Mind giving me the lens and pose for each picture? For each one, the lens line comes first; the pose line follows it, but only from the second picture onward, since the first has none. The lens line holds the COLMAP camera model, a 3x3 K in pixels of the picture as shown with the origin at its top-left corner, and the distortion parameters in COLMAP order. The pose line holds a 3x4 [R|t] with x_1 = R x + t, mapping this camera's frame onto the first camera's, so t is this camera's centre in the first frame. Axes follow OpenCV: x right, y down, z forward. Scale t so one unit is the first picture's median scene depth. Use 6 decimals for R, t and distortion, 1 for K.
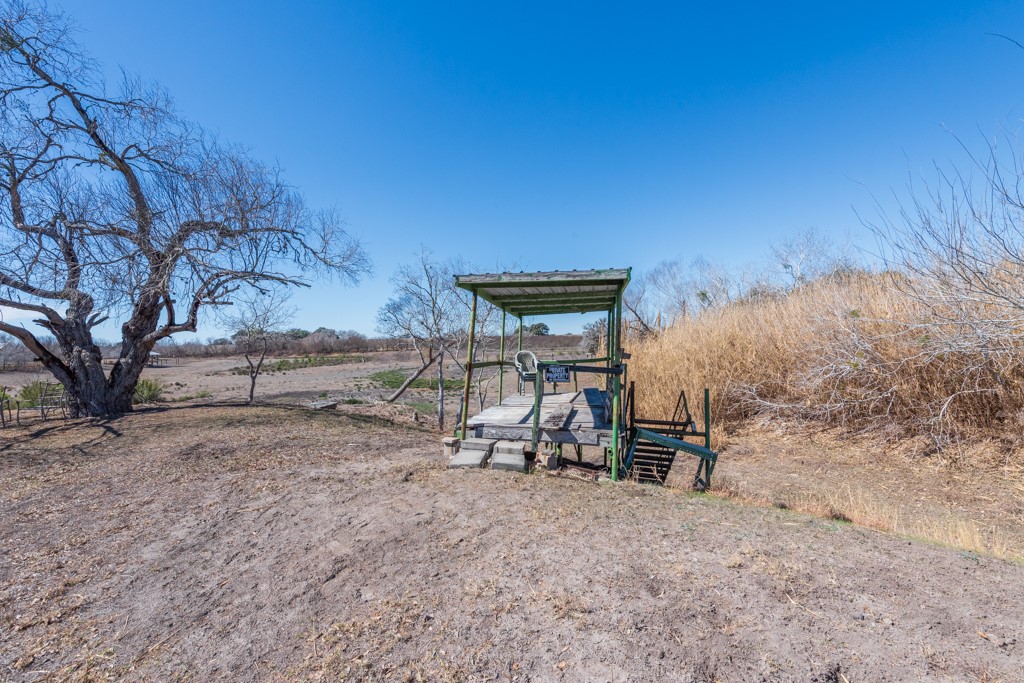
lens RADIAL K [[403.8, 0, 512.5], [0, 403.8, 344.0], [0, 0, 1]] dist [0.003053, -0.000250]
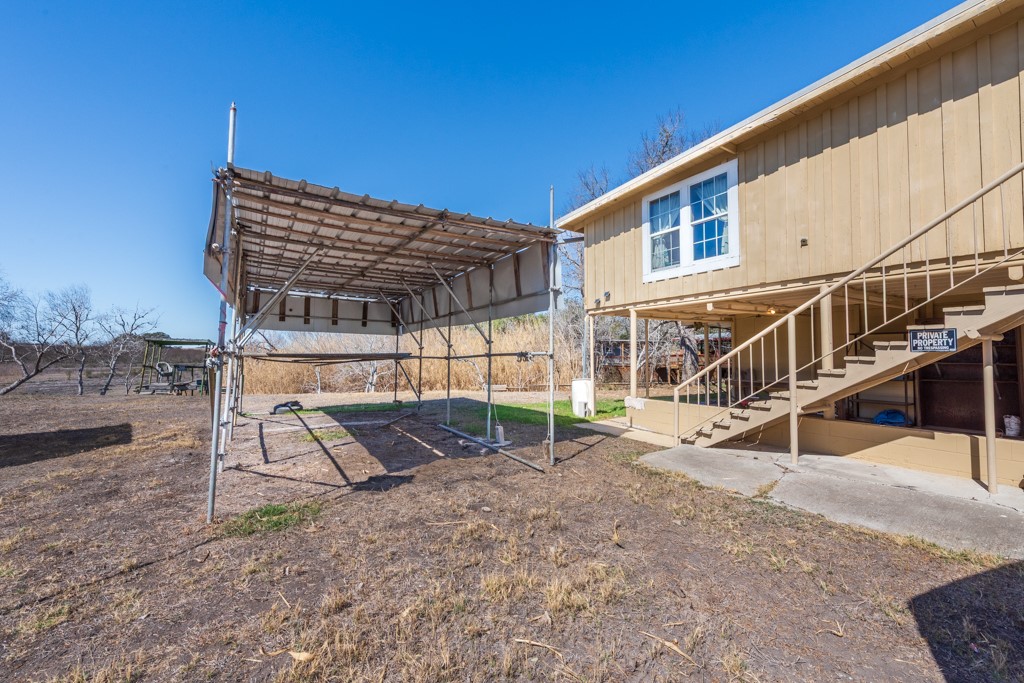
lens RADIAL K [[403.8, 0, 511.7], [0, 403.8, 340.8], [0, 0, 1]] dist [0.003053, -0.000250]
pose [[0.705615, 0.053223, 0.706594, -0.121605], [-0.018546, 0.998221, -0.056669, -0.005771], [-0.708353, 0.026882, 0.705347, -1.188273]]
